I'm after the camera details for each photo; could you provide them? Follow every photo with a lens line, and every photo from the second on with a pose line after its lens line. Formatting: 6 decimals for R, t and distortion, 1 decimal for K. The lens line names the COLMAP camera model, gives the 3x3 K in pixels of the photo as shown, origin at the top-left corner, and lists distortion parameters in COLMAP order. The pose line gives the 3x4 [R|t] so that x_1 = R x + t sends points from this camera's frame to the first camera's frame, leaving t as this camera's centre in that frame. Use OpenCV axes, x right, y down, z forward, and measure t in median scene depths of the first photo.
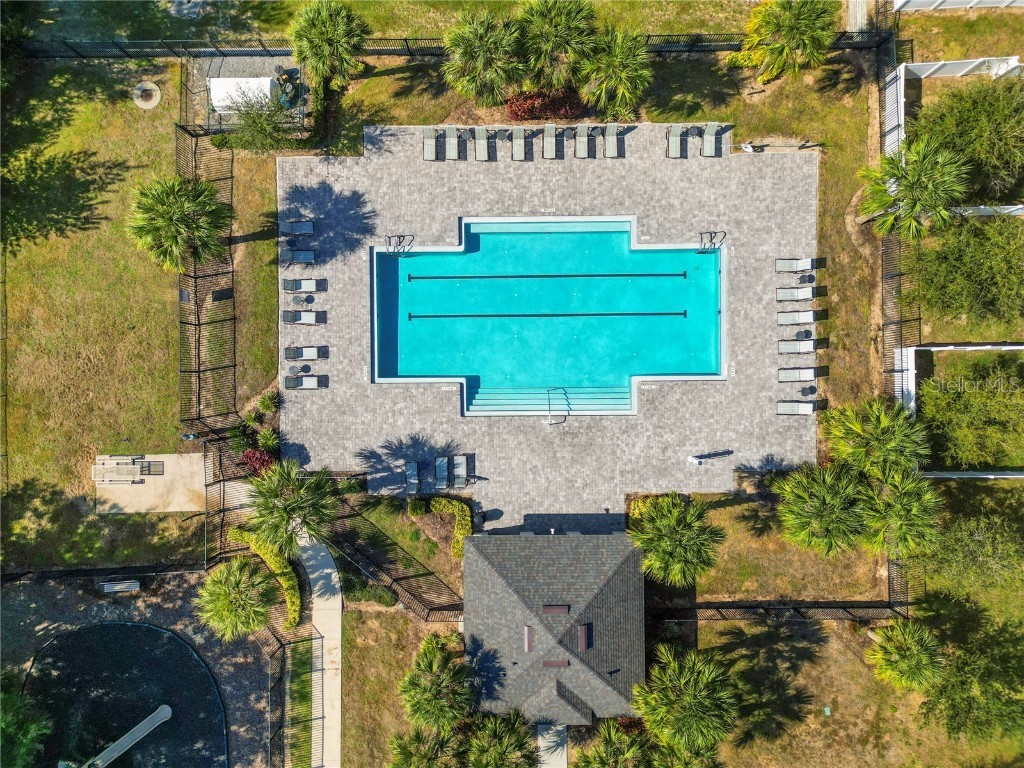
lens RADIAL K [[713.5, 0, 512.0], [0, 713.5, 384.0], [0, 0, 1]] dist [0.079641, -0.074462]
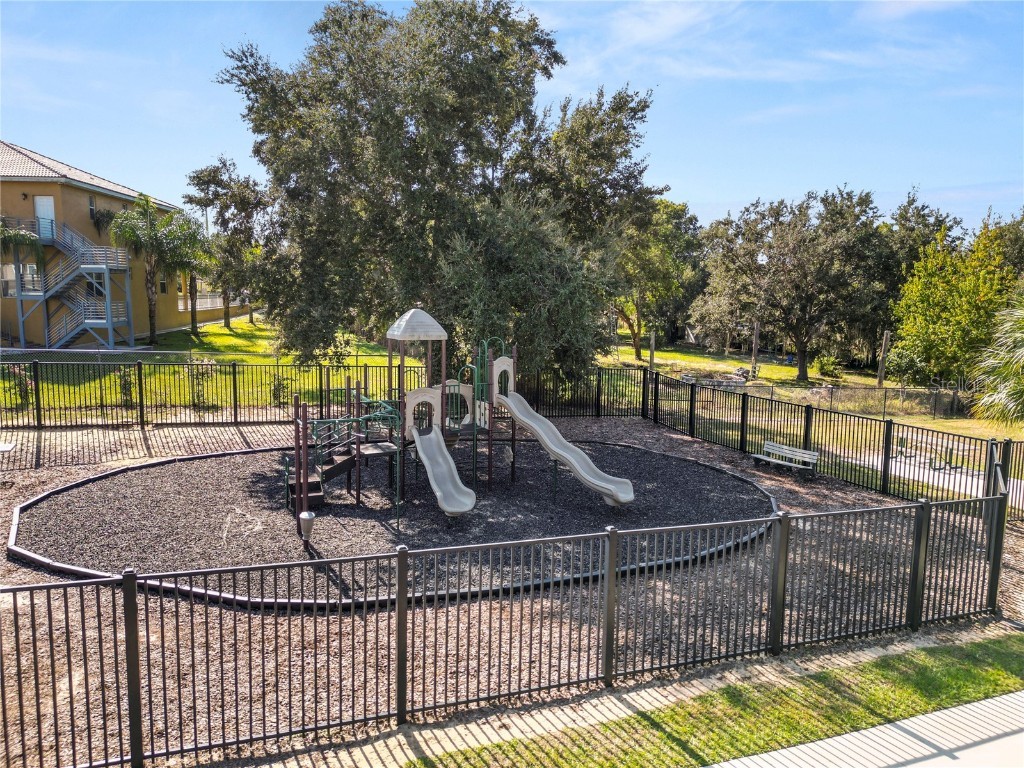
lens RADIAL K [[713.5, 0, 512.0], [0, 713.5, 384.0], [0, 0, 1]] dist [0.079641, -0.074462]
pose [[0.345166, 0.092131, -0.934009, -0.119419], [-0.938533, 0.038268, -0.343063, 0.634605], [0.004135, 0.995011, 0.099677, 0.871968]]
